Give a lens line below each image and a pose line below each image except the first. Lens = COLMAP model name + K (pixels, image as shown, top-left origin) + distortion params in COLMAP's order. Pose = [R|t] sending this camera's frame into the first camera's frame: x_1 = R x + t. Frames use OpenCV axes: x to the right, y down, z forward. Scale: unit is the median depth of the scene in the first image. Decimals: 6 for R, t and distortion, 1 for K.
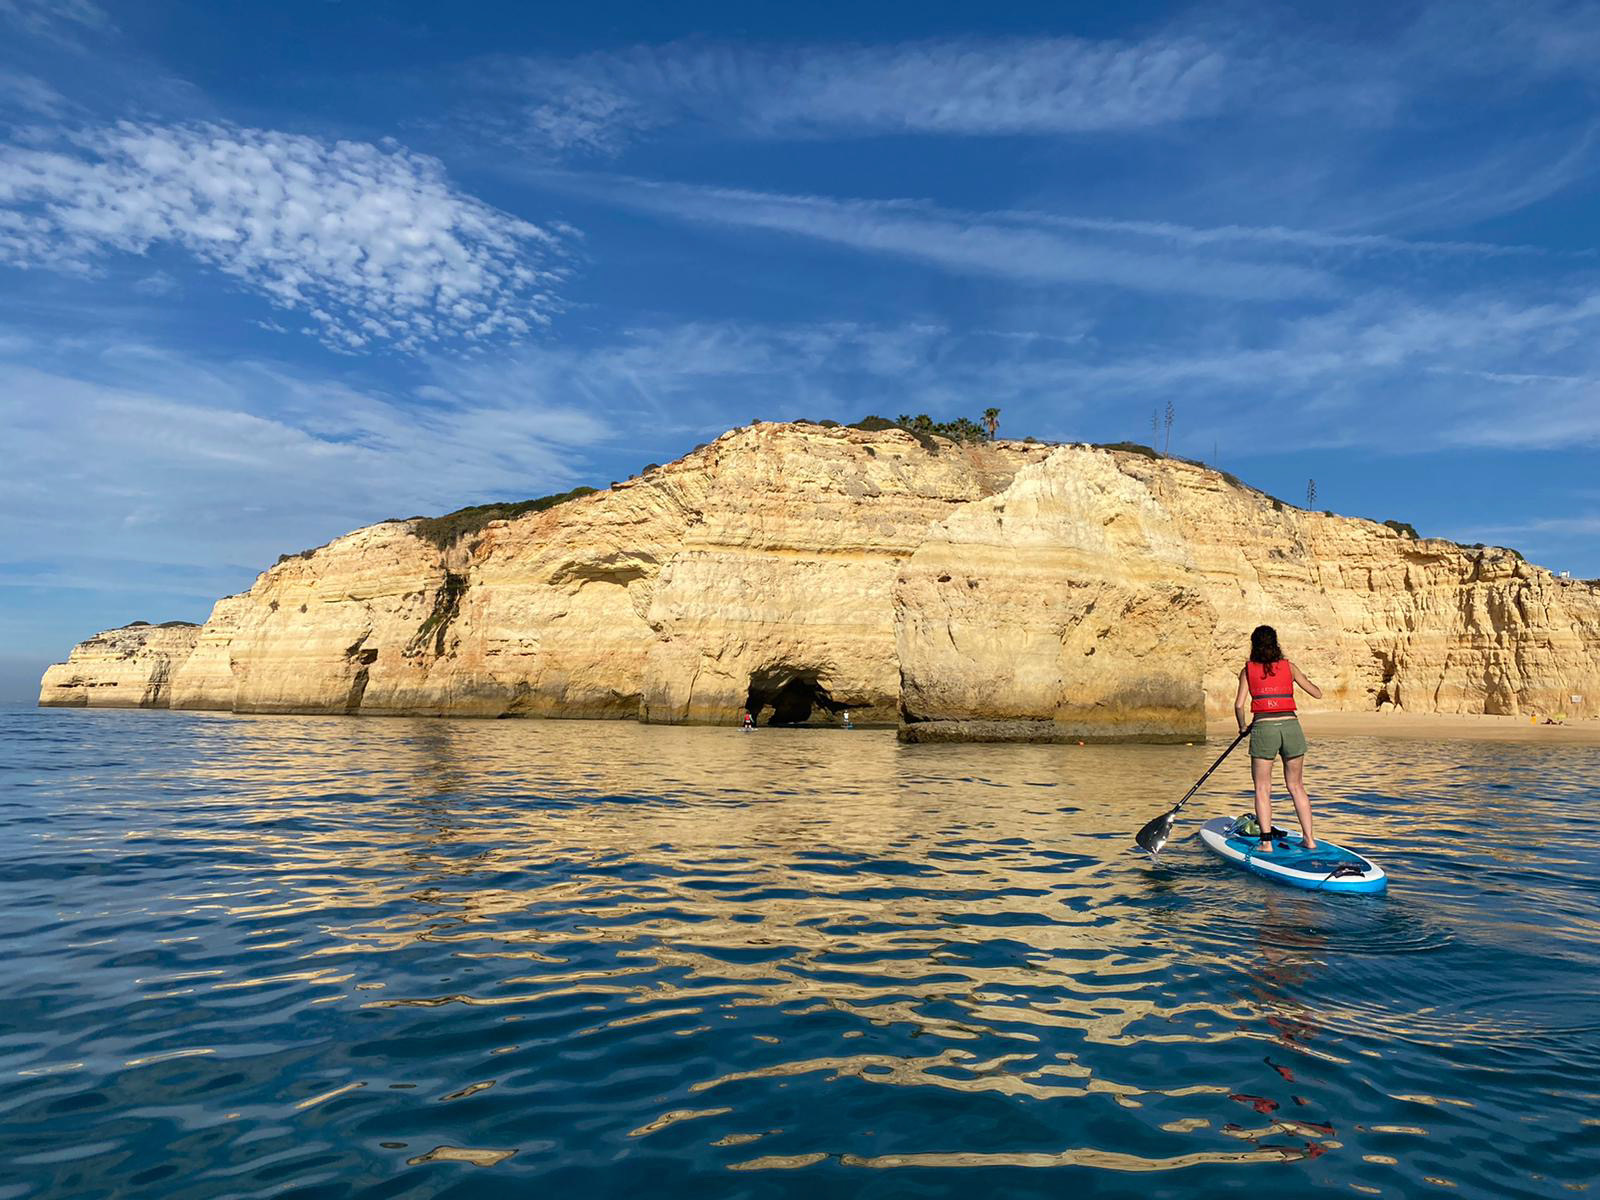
lens RADIAL K [[1172.6, 0, 800.0], [0, 1172.6, 600.0], [0, 0, 1]] dist [0.003797, 0.000543]
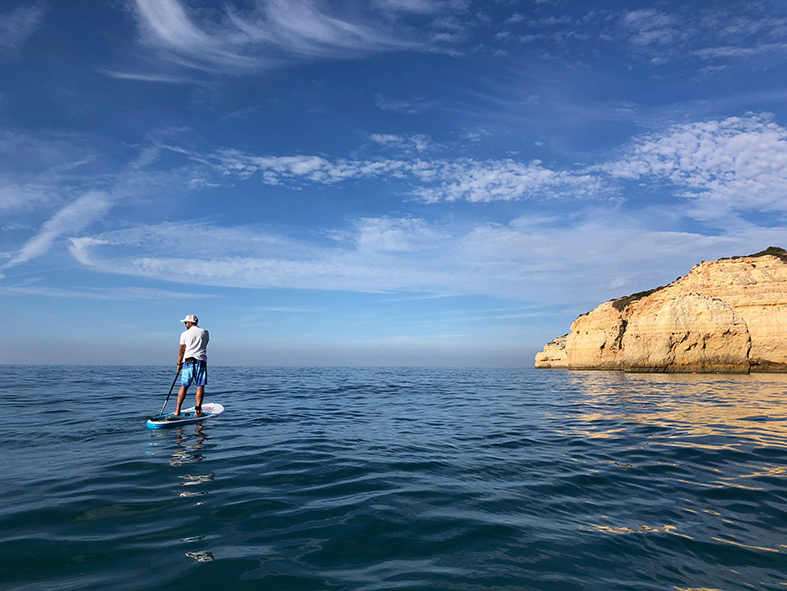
lens RADIAL K [[644.2, 0, 393.5], [0, 644.2, 295.5], [0, 0, 1]] dist [0.001186, 0.002958]
pose [[0.672741, -0.090907, -0.734272, 0.489008], [0.074408, 0.995704, -0.055102, -0.037389], [0.736127, -0.017566, 0.676615, -0.472821]]
